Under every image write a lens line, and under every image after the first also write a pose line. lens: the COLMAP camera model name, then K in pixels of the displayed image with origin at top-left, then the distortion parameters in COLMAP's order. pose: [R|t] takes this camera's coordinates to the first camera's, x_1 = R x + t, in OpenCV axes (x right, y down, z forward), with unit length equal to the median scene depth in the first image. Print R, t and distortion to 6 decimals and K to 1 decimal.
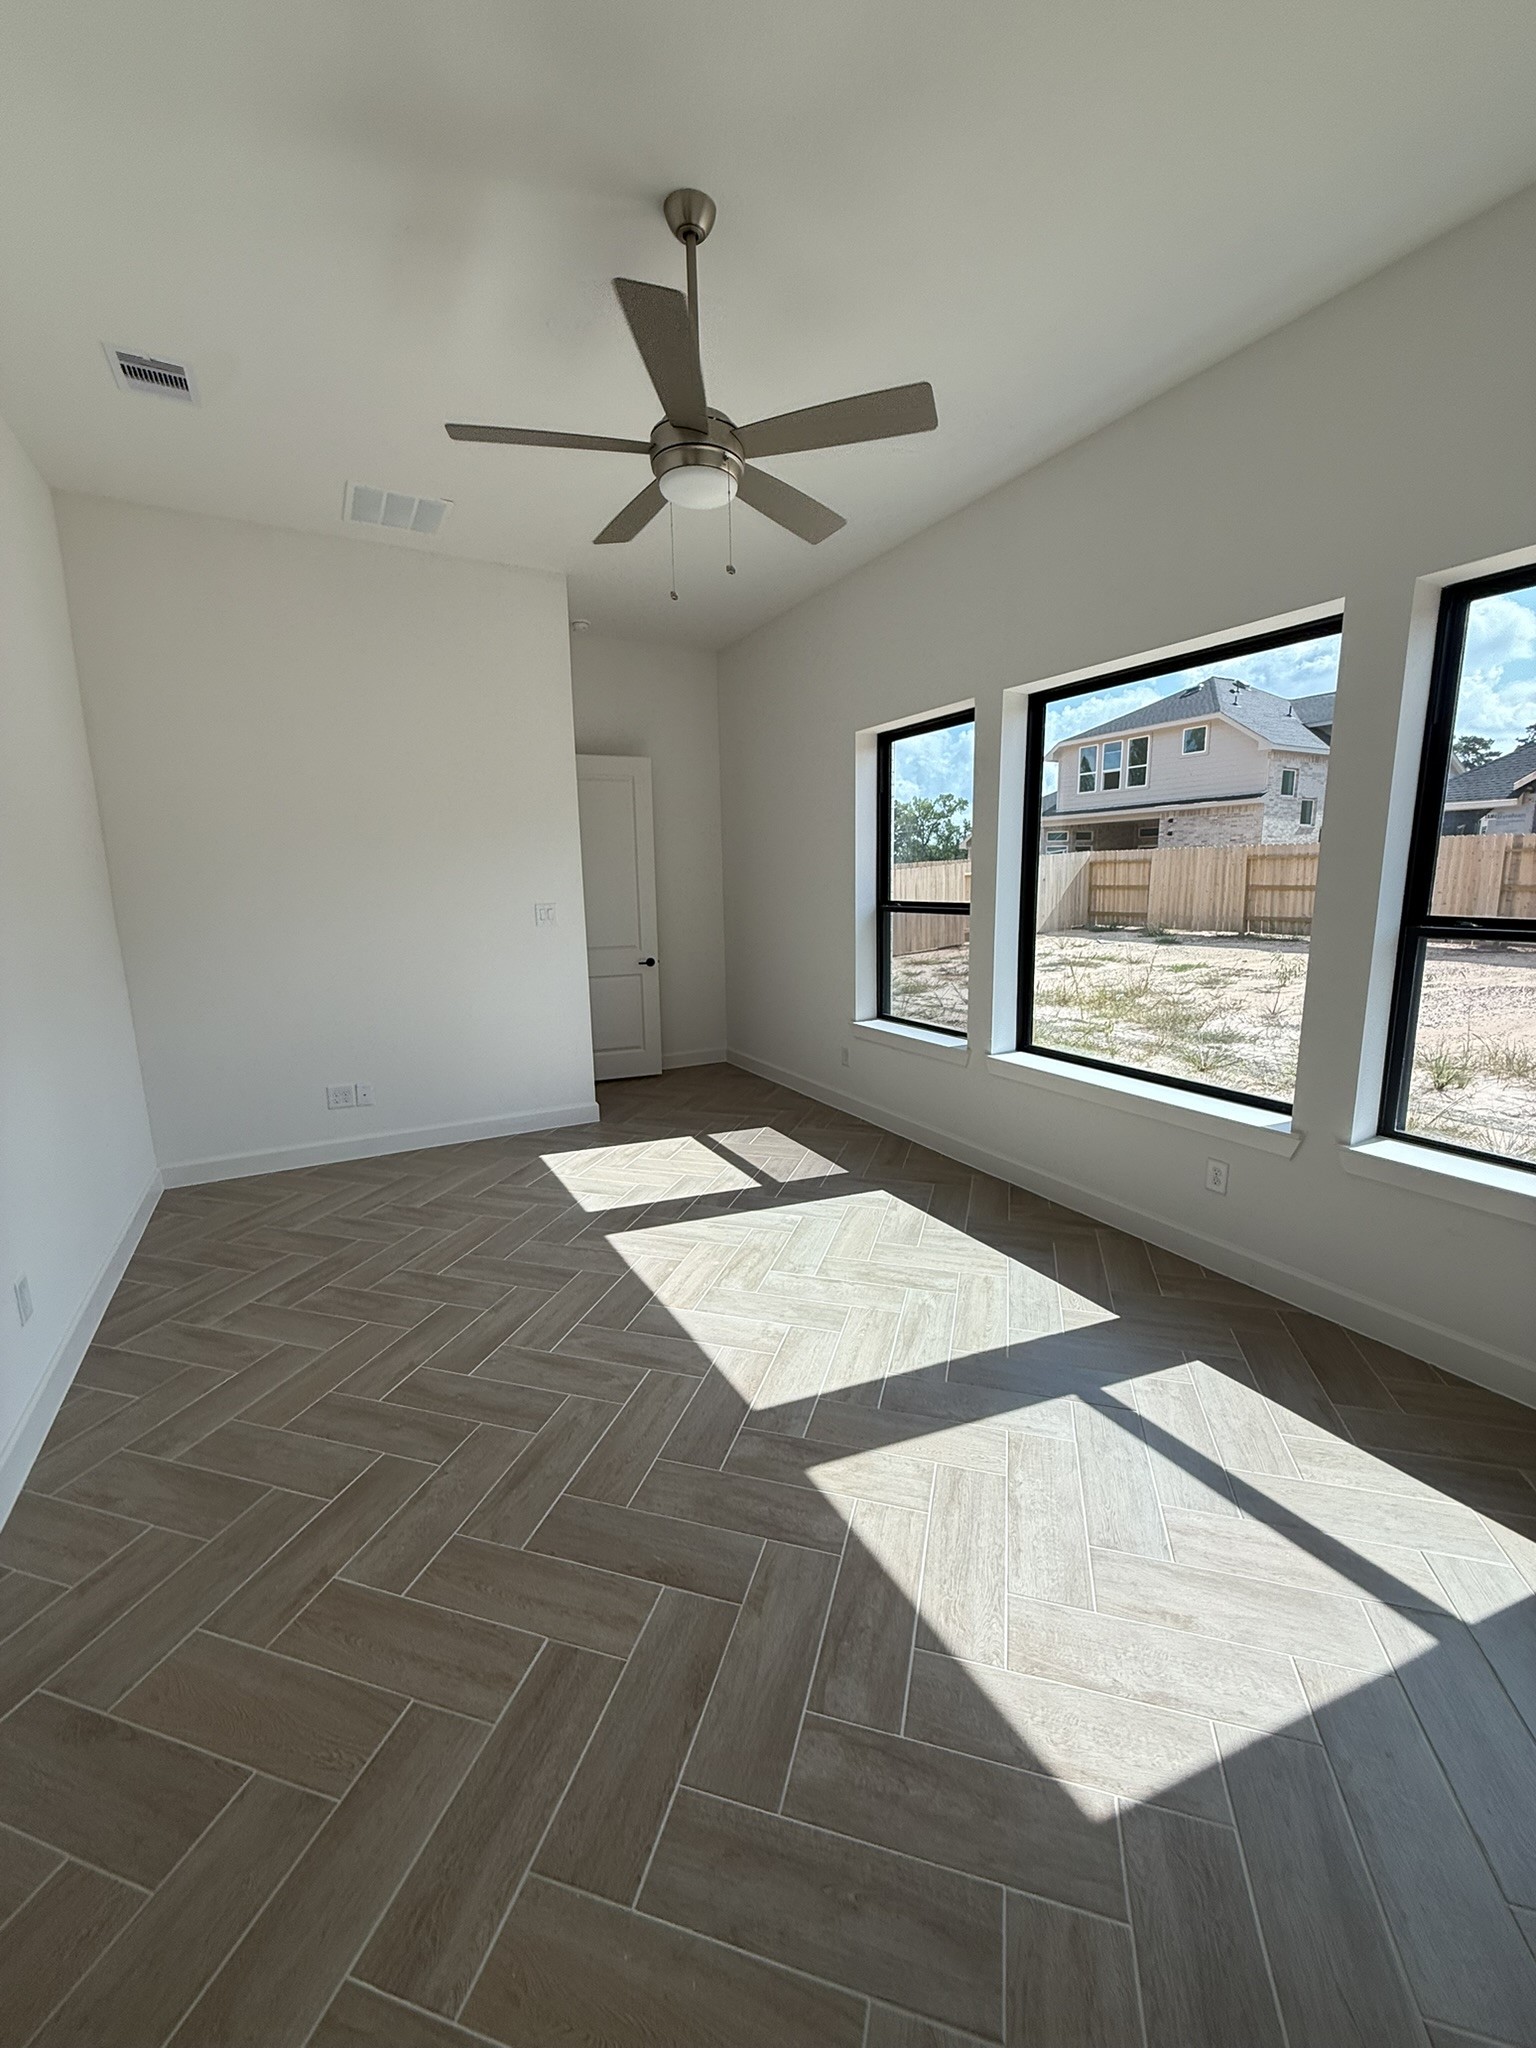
lens RADIAL K [[814.4, 0, 766.1], [0, 814.4, 1023.4], [0, 0, 1]] dist [-0.002083, 0.000873]
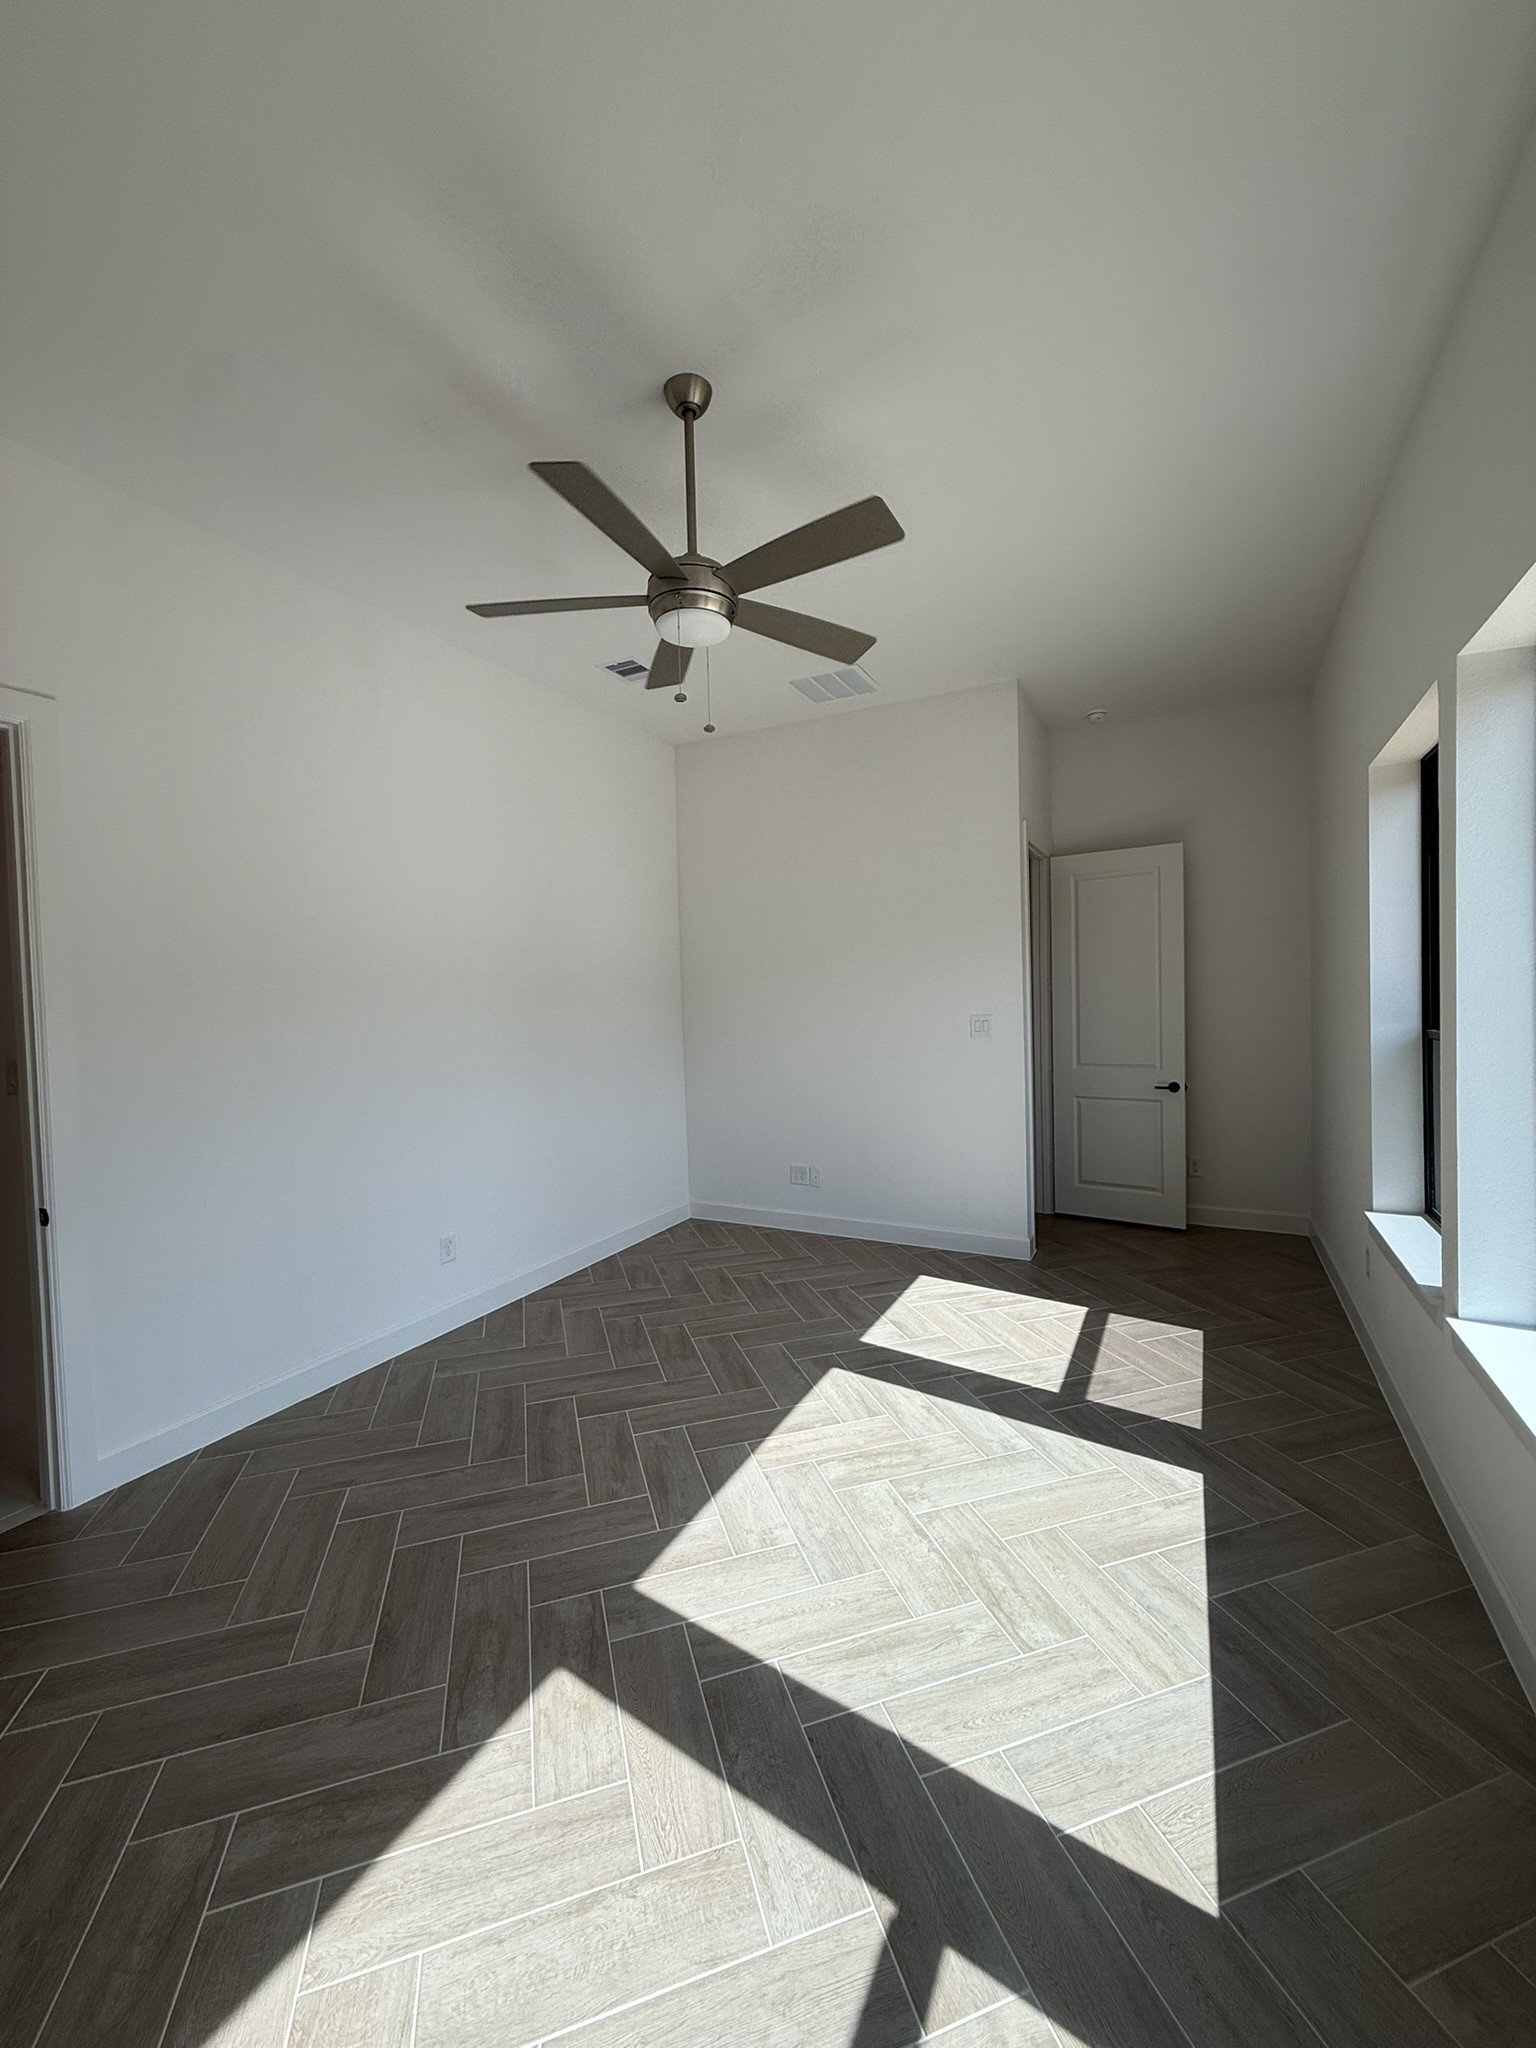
lens RADIAL K [[814.4, 0, 767.8], [0, 814.4, 1019.3], [0, 0, 1]] dist [-0.002083, 0.000873]
pose [[0.555153, 0.025335, -0.831362, 0.541426], [-0.130997, 0.989725, -0.057314, -0.075477], [0.821368, 0.140724, 0.552767, 0.366163]]
